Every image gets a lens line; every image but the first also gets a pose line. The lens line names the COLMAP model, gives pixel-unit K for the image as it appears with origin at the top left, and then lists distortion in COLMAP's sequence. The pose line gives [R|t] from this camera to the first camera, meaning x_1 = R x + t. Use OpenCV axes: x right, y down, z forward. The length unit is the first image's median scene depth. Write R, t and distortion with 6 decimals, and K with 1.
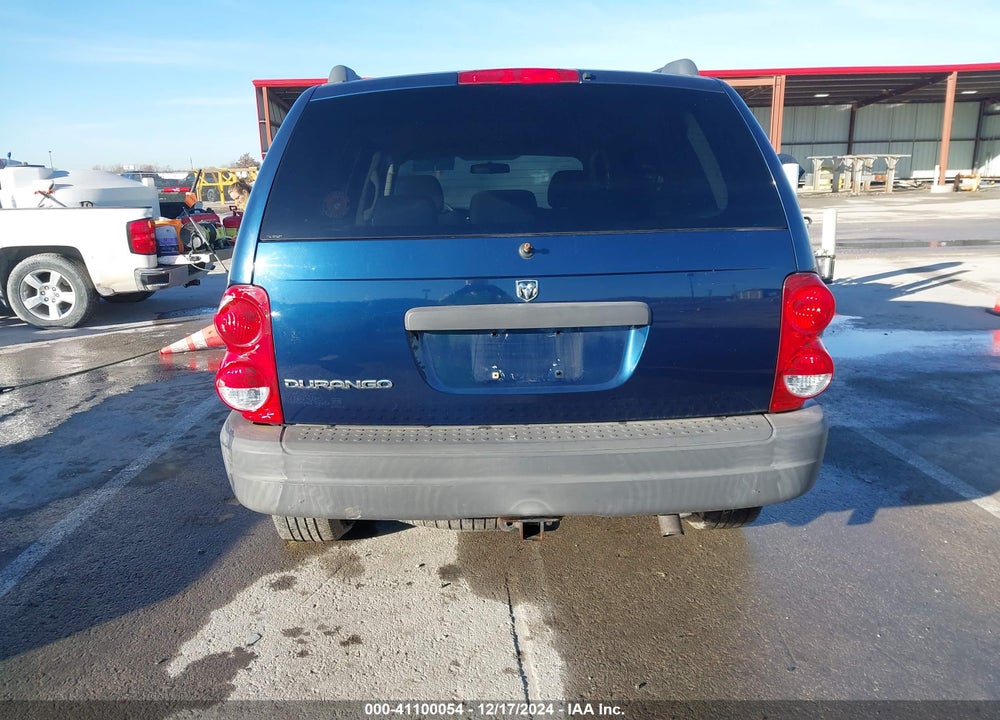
lens RADIAL K [[797.3, 0, 500.5], [0, 797.3, 404.0], [0, 0, 1]] dist [0.056523, -0.103502]
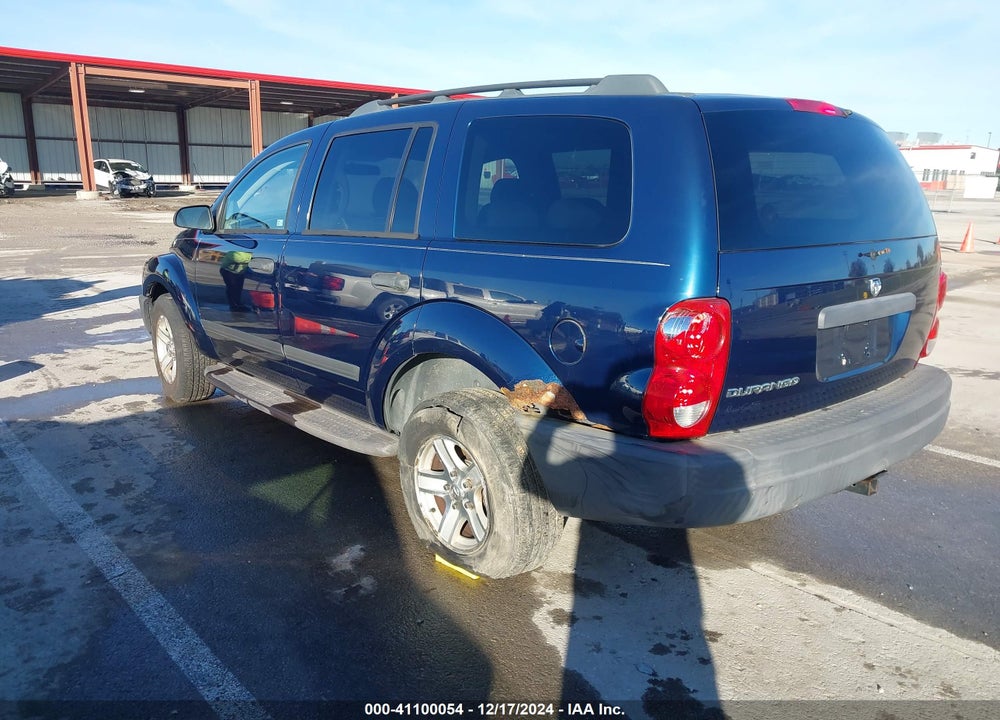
lens RADIAL K [[778.0, 0, 498.8], [0, 778.0, 386.7], [0, 0, 1]] dist [0.088519, -0.100260]
pose [[0.777786, -0.130930, 0.614740, -0.699612], [0.140381, 0.989543, 0.033143, -0.068535], [-0.612651, 0.060520, 0.788033, 0.250762]]
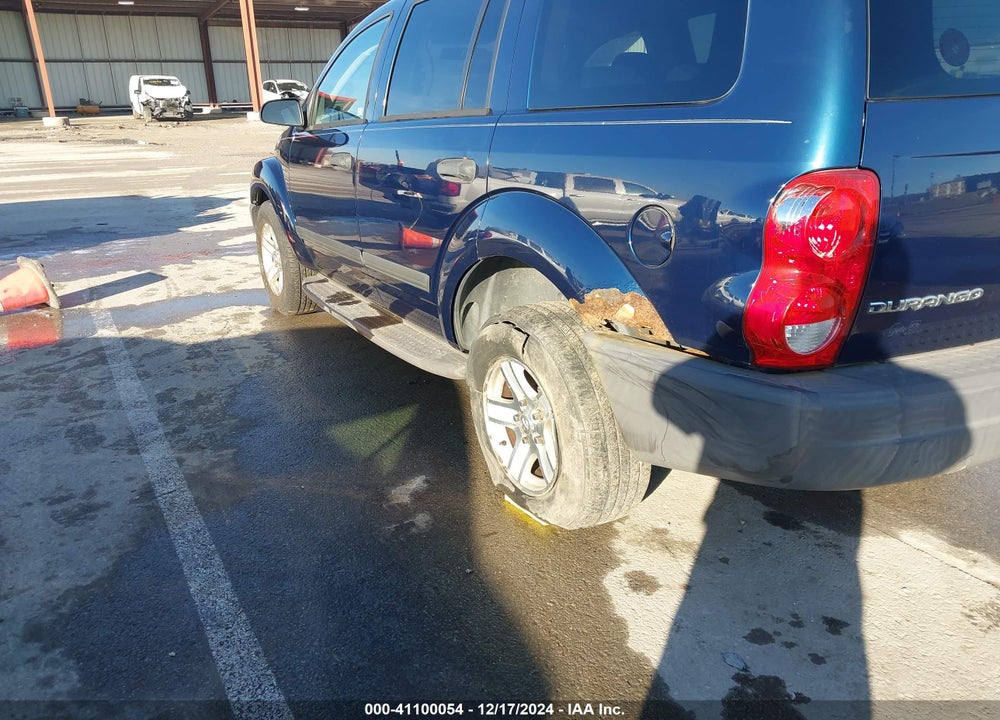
lens RADIAL K [[778.0, 0, 498.8], [0, 778.0, 386.7], [0, 0, 1]] dist [0.088519, -0.100260]
pose [[0.888874, -0.154123, 0.431450, -0.558373], [0.122012, 0.987343, 0.101329, -0.043704], [-0.441606, -0.037426, 0.896428, 0.322568]]
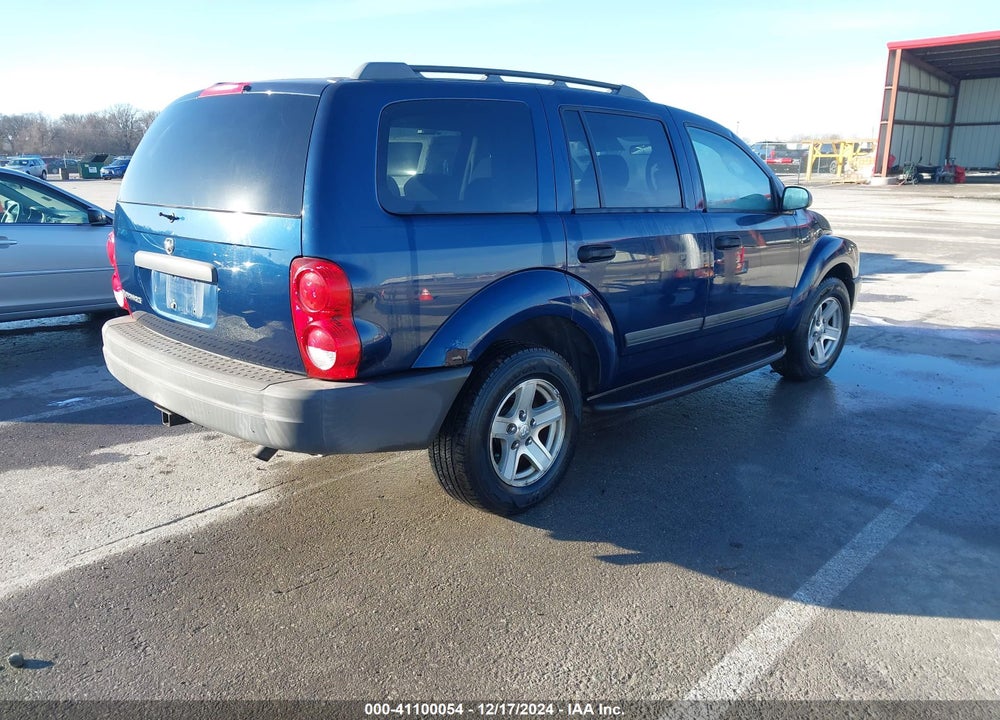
lens RADIAL K [[821.8, 0, 494.1], [0, 821.8, 389.6], [0, 0, 1]] dist [0.047102, -0.001882]
pose [[0.674160, 0.213707, -0.706992, 0.939191], [-0.205972, 0.973648, 0.097904, -0.099679], [0.709284, 0.079618, 0.700412, 0.235063]]
